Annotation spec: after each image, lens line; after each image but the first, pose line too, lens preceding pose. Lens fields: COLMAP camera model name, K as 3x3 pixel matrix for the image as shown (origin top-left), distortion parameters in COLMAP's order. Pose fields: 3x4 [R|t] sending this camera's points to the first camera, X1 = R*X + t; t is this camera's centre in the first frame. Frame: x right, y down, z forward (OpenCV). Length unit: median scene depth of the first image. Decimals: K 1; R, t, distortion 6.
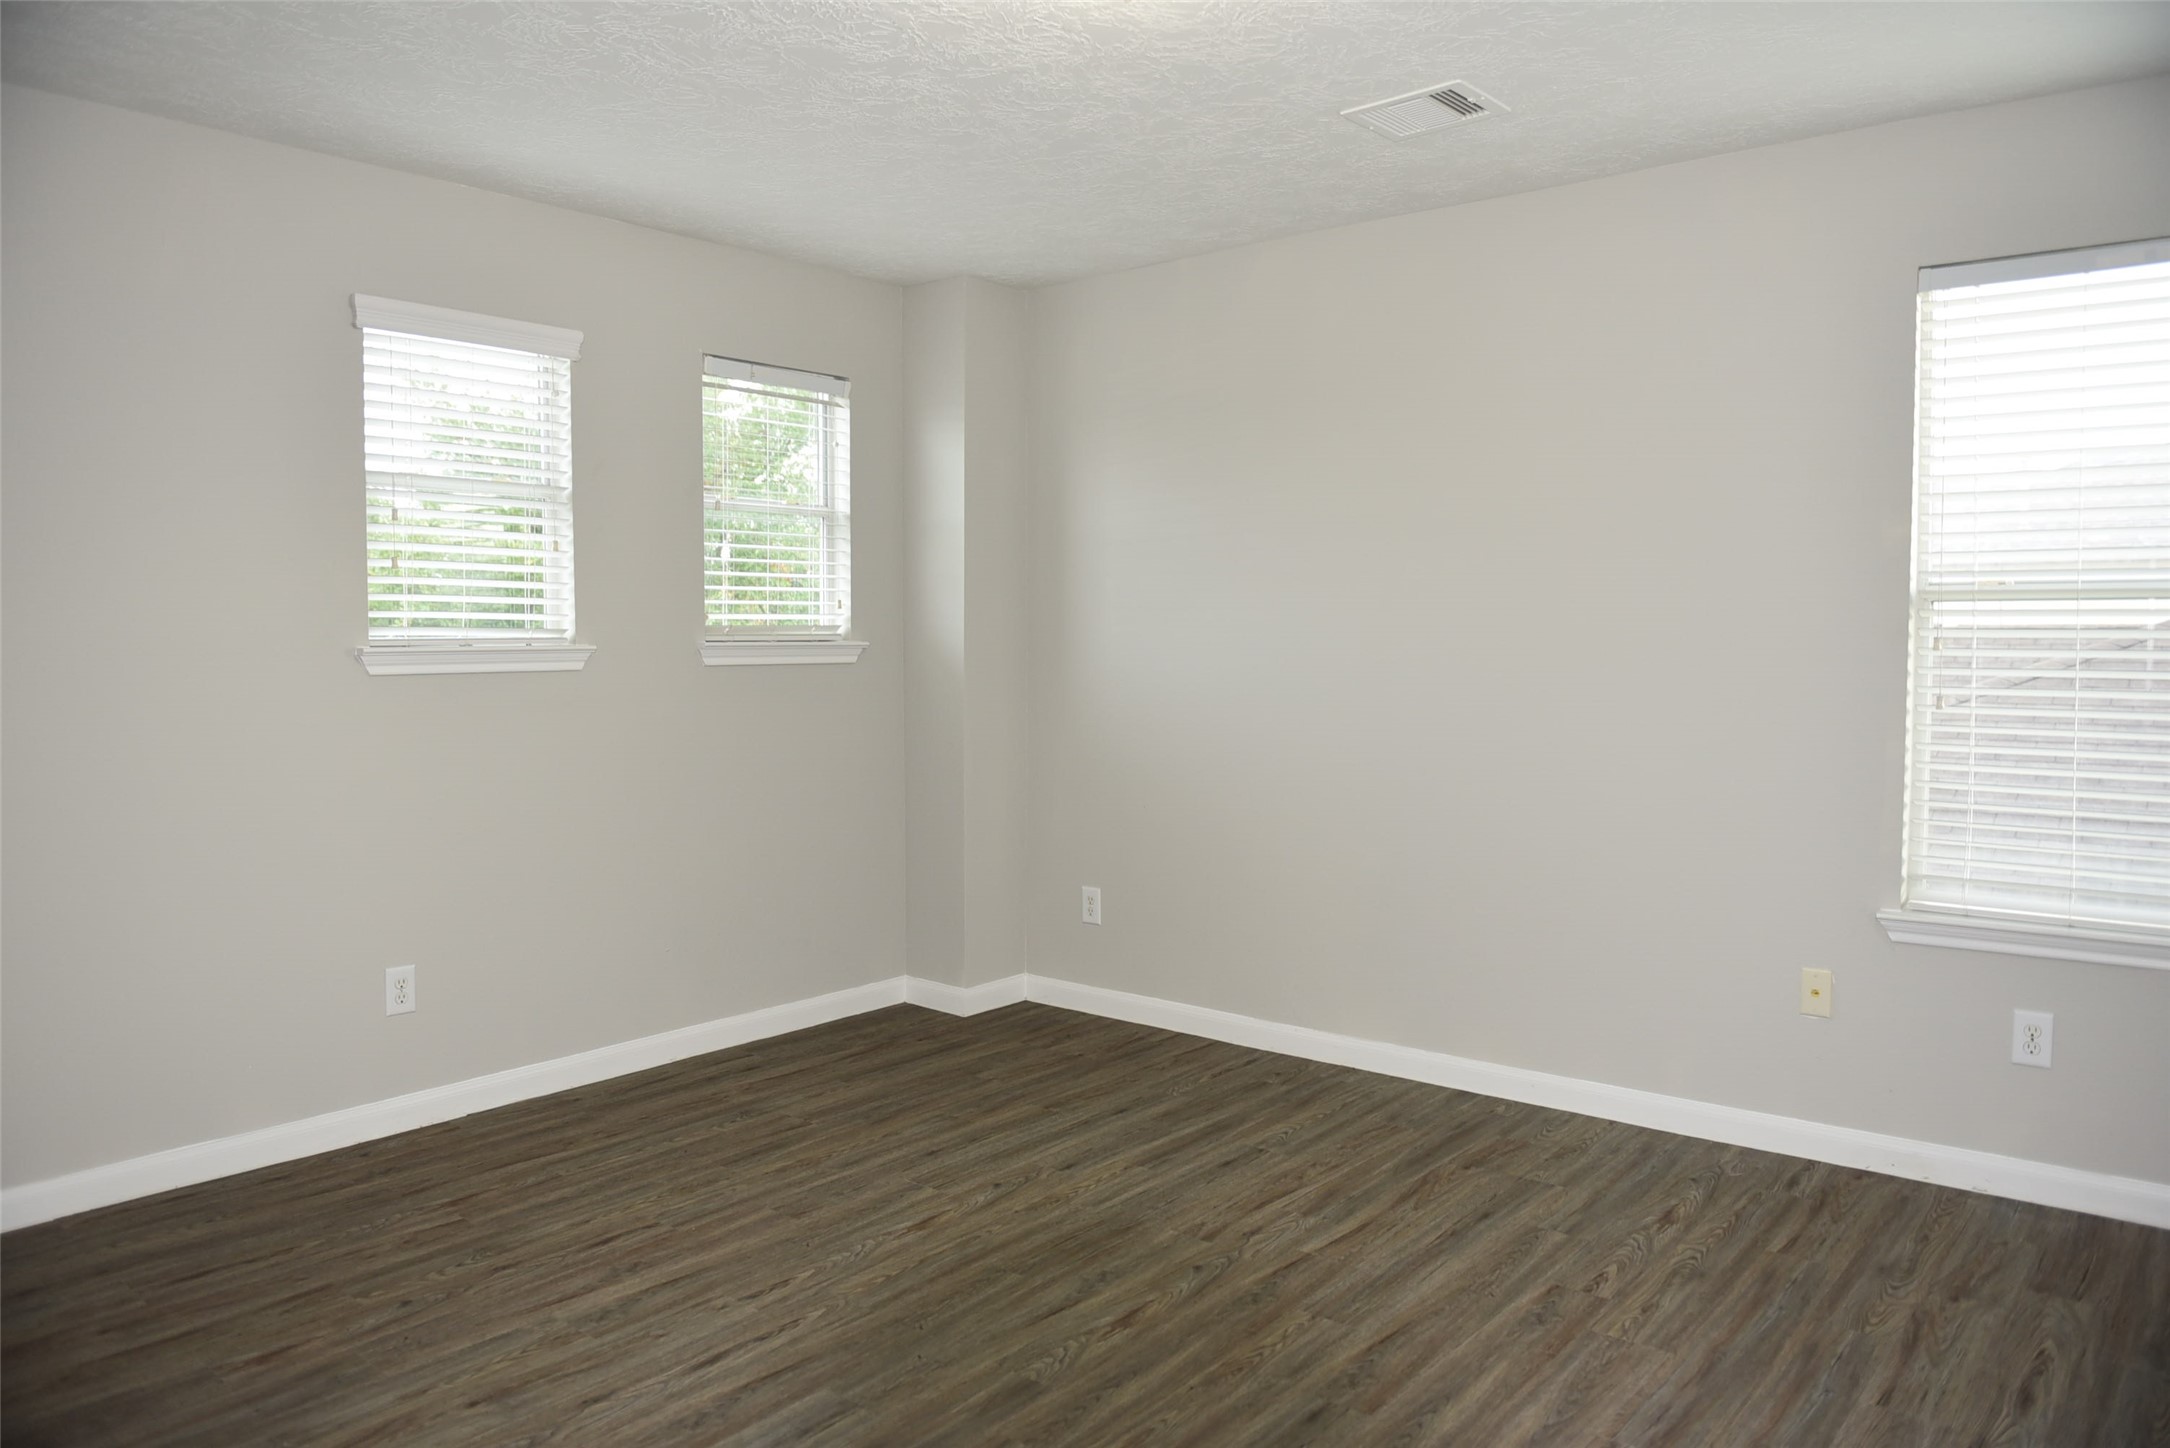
lens RADIAL K [[1479.1, 0, 1085.7], [0, 1479.1, 723.4], [0, 0, 1]] dist [-0.059045, -0.003864]
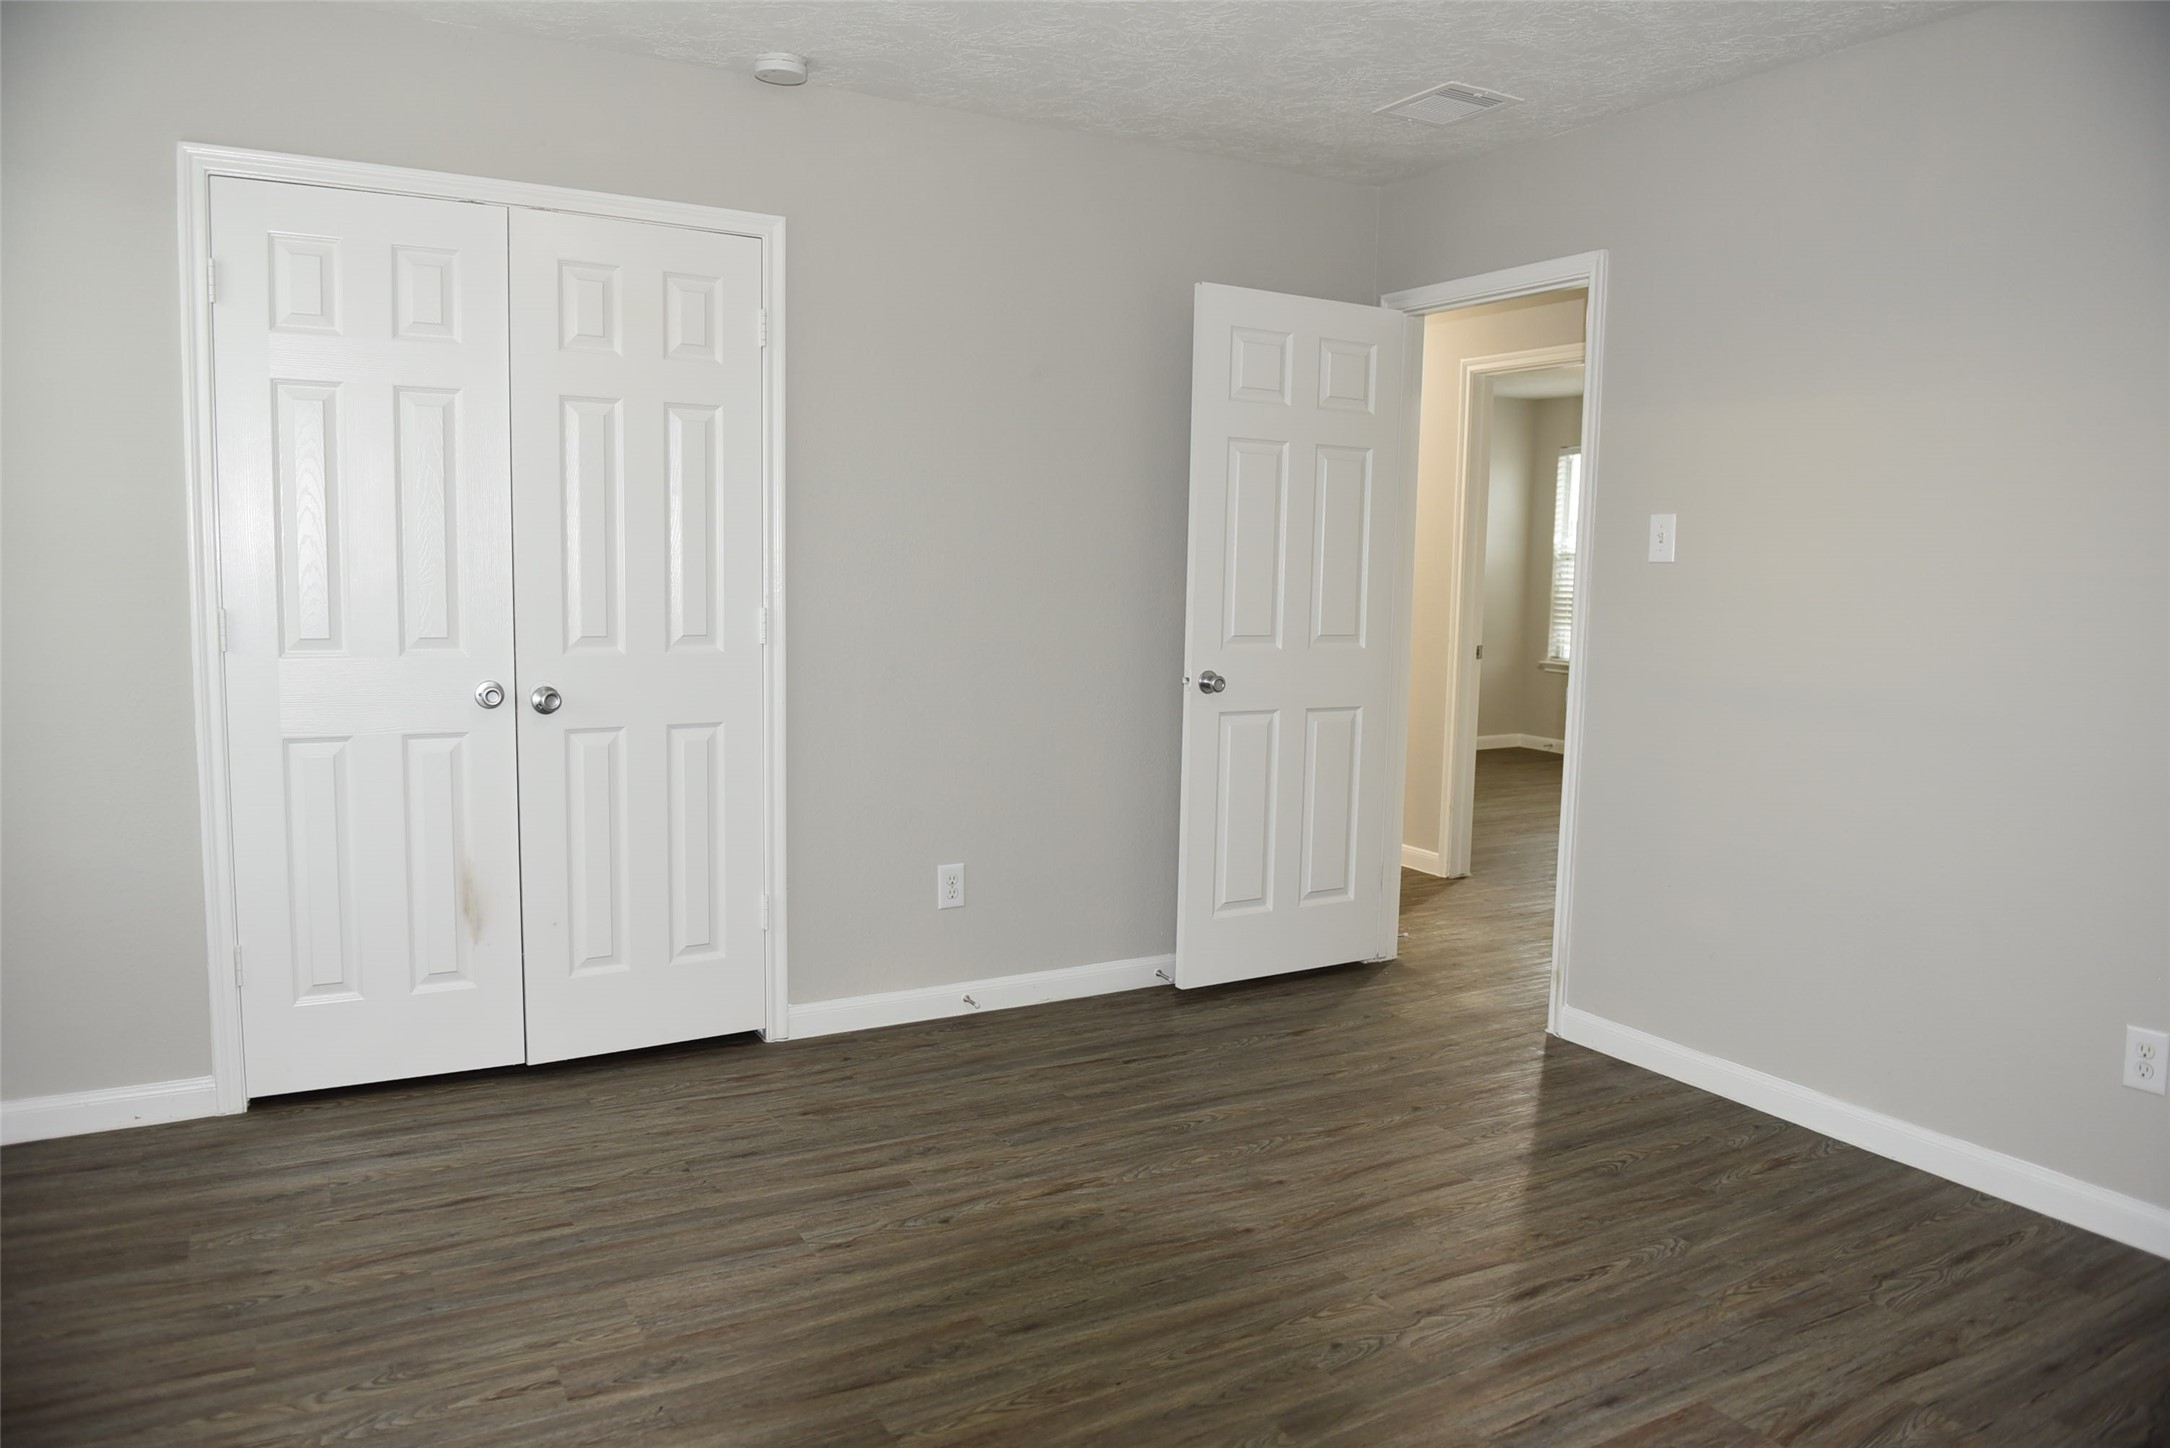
lens RADIAL K [[1479.1, 0, 1081.1], [0, 1479.1, 714.1], [0, 0, 1]] dist [-0.059045, -0.003864]
pose [[-0.934662, -0.054397, 0.351351, -0.197989], [0.003203, 0.986898, 0.161314, -0.105028], [-0.355523, 0.151899, -0.922242, 1.727327]]
